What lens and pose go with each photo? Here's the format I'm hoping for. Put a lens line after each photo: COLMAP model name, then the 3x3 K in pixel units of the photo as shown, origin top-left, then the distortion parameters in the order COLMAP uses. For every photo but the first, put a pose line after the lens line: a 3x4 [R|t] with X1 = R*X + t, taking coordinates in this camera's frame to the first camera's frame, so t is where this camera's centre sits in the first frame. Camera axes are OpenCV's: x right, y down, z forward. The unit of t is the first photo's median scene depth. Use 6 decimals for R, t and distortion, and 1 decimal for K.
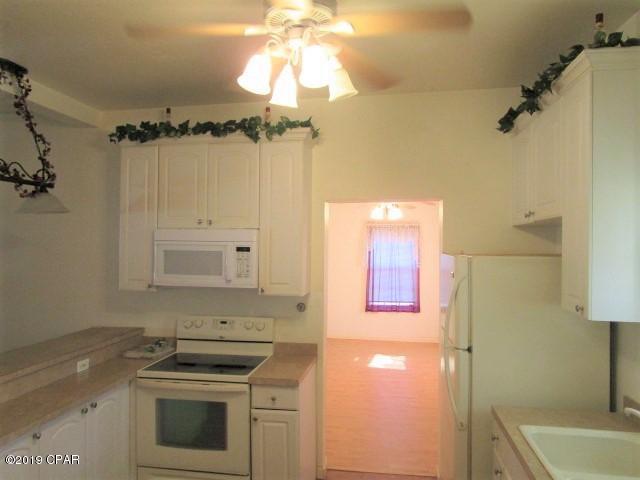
lens RADIAL K [[471.2, 0, 320.5], [0, 471.2, 239.7], [0, 0, 1]] dist [-0.007722, -0.002455]
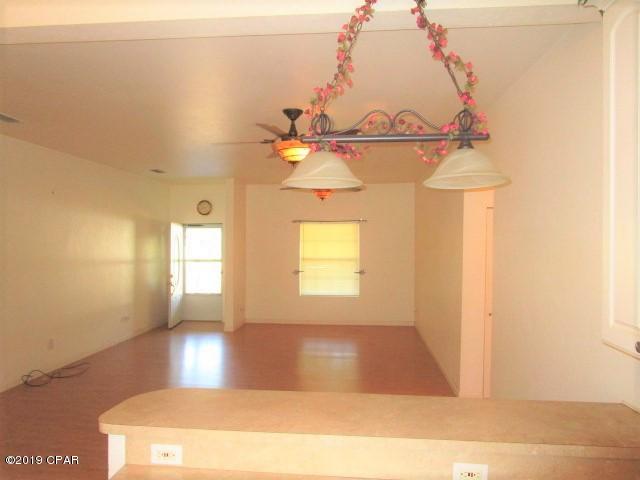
lens RADIAL K [[471.2, 0, 321.9], [0, 471.2, 244.2], [0, 0, 1]] dist [-0.007722, -0.002455]
pose [[0.045592, 0.012471, -0.998882, 0.023748], [0.013385, 0.999825, 0.013093, 0.016667], [0.998870, -0.013967, 0.045417, 0.828090]]
